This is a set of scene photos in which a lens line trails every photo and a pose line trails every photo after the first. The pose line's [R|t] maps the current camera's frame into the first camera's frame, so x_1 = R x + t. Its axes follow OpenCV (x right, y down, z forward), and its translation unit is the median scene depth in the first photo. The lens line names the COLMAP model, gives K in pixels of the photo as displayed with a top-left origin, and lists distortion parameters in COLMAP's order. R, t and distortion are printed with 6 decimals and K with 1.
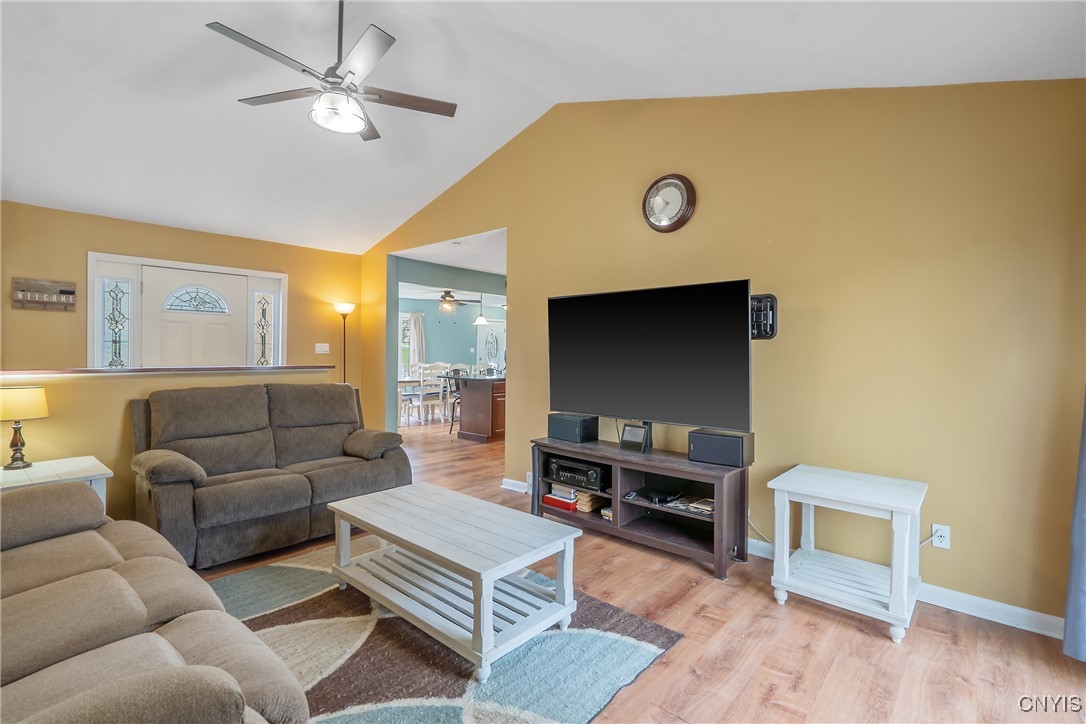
lens RADIAL K [[500.5, 0, 543.5], [0, 500.5, 352.4], [0, 0, 1]] dist [-0.001527, 0.000260]
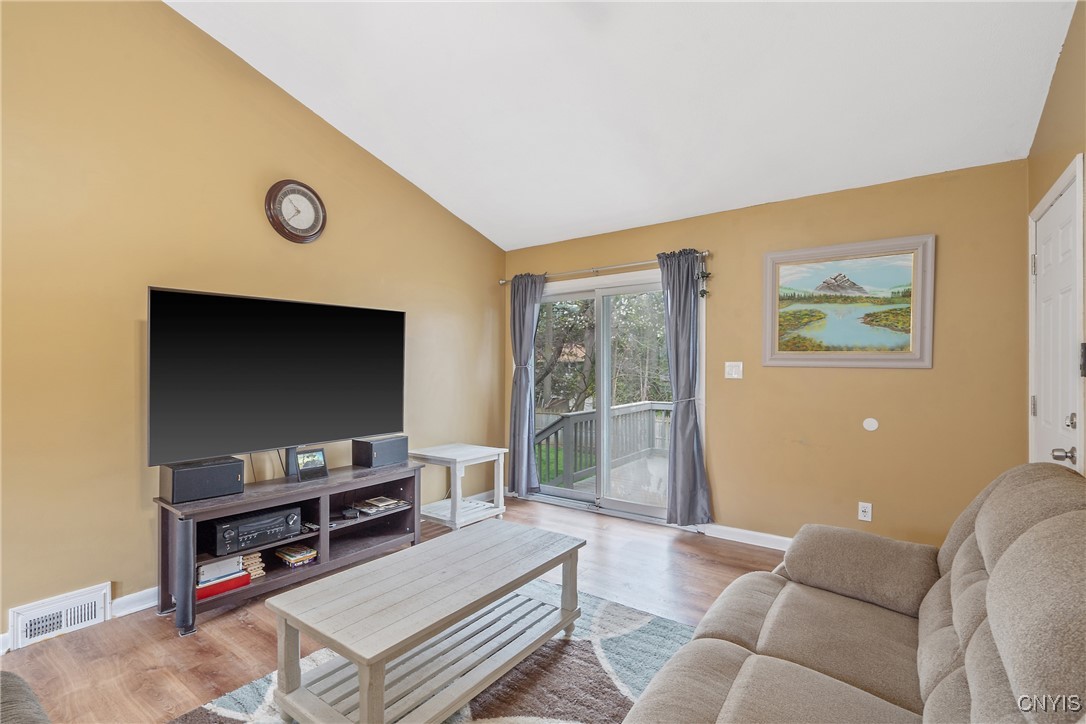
lens RADIAL K [[496.3, 0, 543.0], [0, 496.3, 362.0], [0, 0, 1]] dist [-0.001130, 0.000854]
pose [[-0.099697, 0.001168, 0.995017, -0.856074], [0.000204, 0.999999, -0.001154, -0.016889], [-0.995018, 0.000088, -0.099697, 0.749274]]
